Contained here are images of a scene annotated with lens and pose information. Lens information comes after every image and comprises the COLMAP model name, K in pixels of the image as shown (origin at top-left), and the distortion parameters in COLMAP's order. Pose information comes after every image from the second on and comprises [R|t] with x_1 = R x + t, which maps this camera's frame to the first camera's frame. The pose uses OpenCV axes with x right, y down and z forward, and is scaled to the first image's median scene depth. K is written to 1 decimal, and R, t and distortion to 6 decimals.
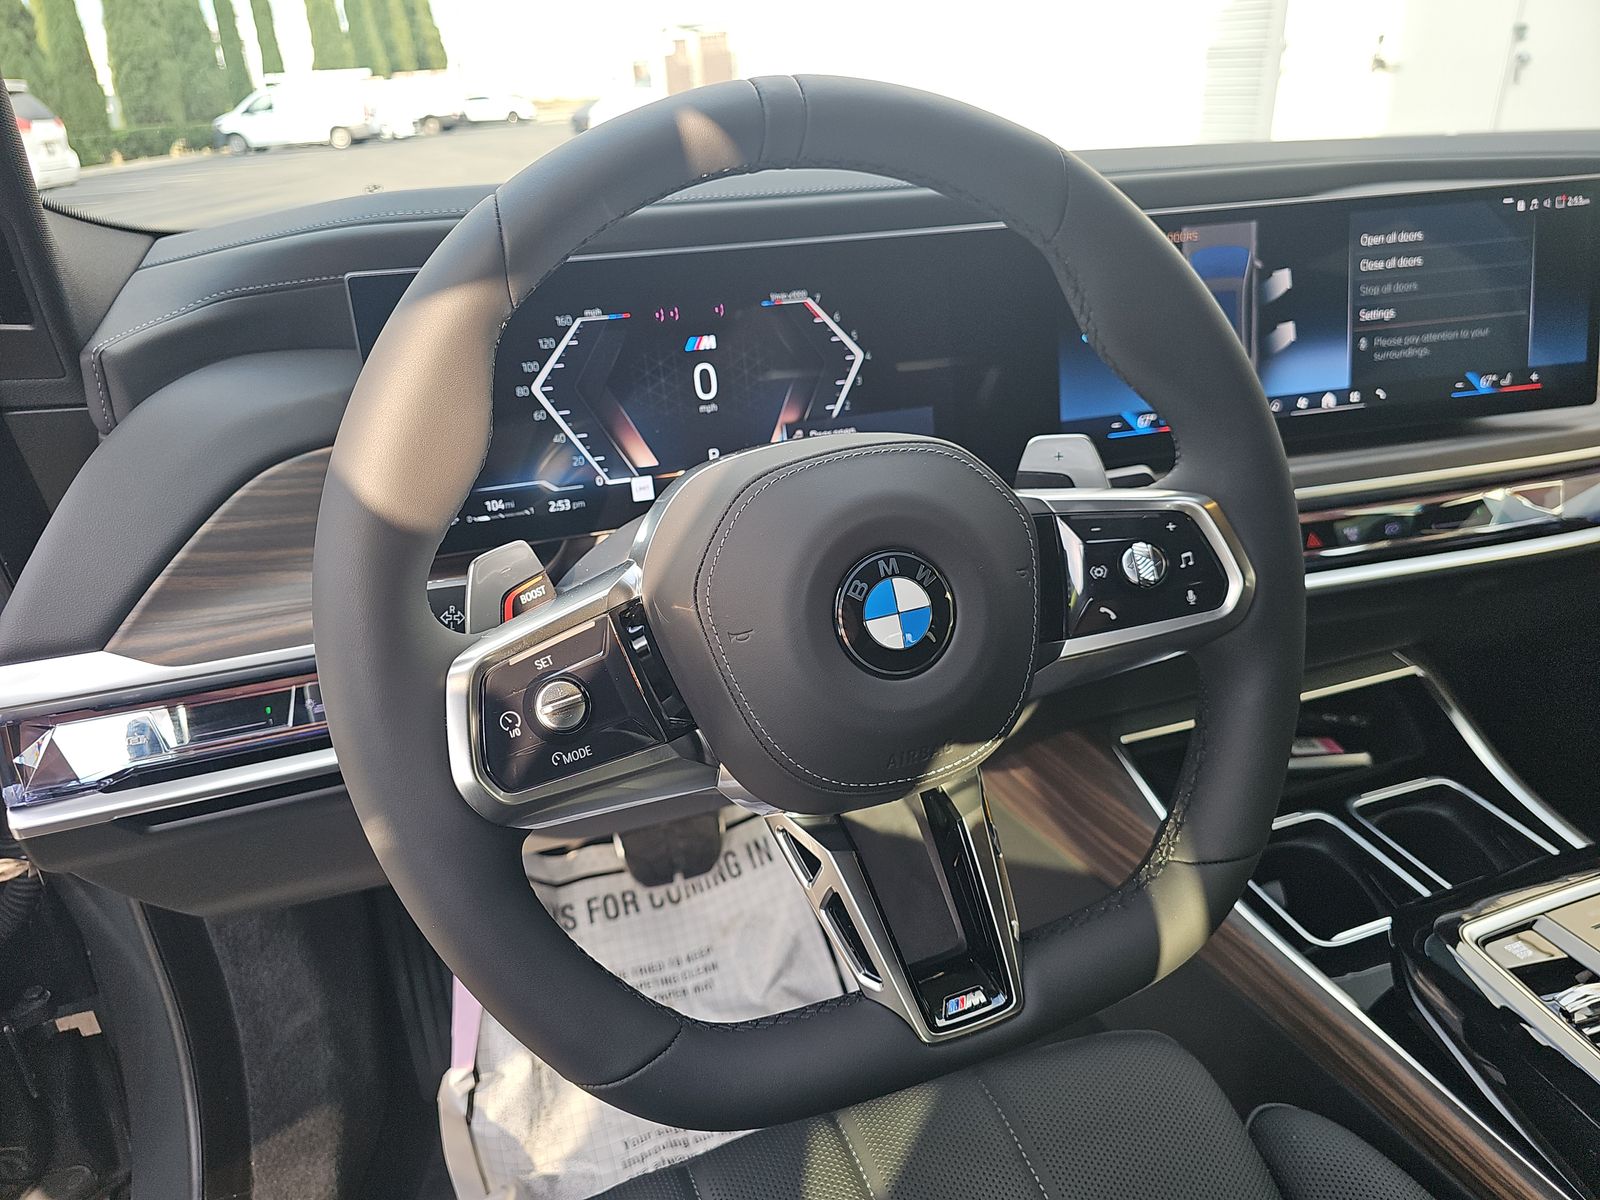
lens RADIAL K [[1063.3, 0, 800.0], [0, 1063.3, 600.0], [0, 0, 1]] dist [0.025116, -0.053327]
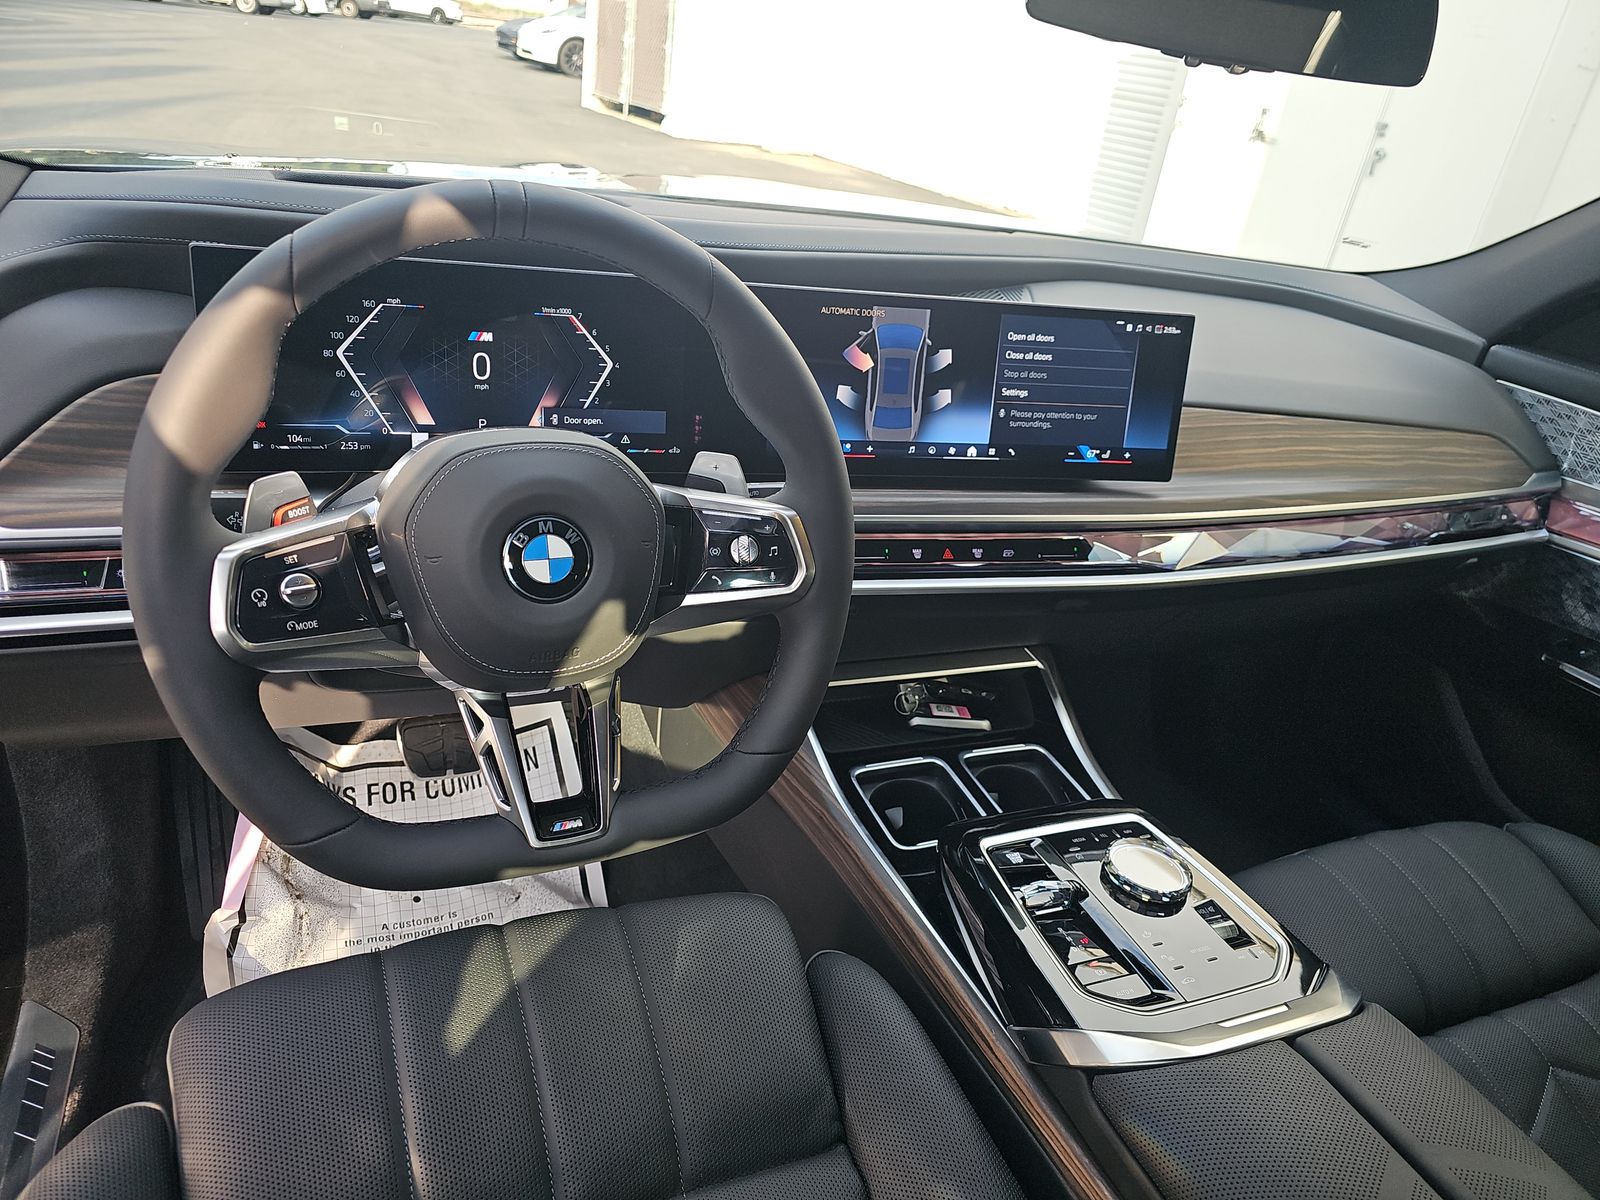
lens RADIAL K [[1070.1, 0, 831.9], [0, 1070.1, 598.4], [0, 0, 1]] dist [0.029149, -0.042065]
pose [[0.982080, 0.128252, 0.138096, 0.183200], [-0.132418, 0.990963, 0.021376, -0.011345], [-0.134107, -0.039279, 0.990188, -0.351280]]
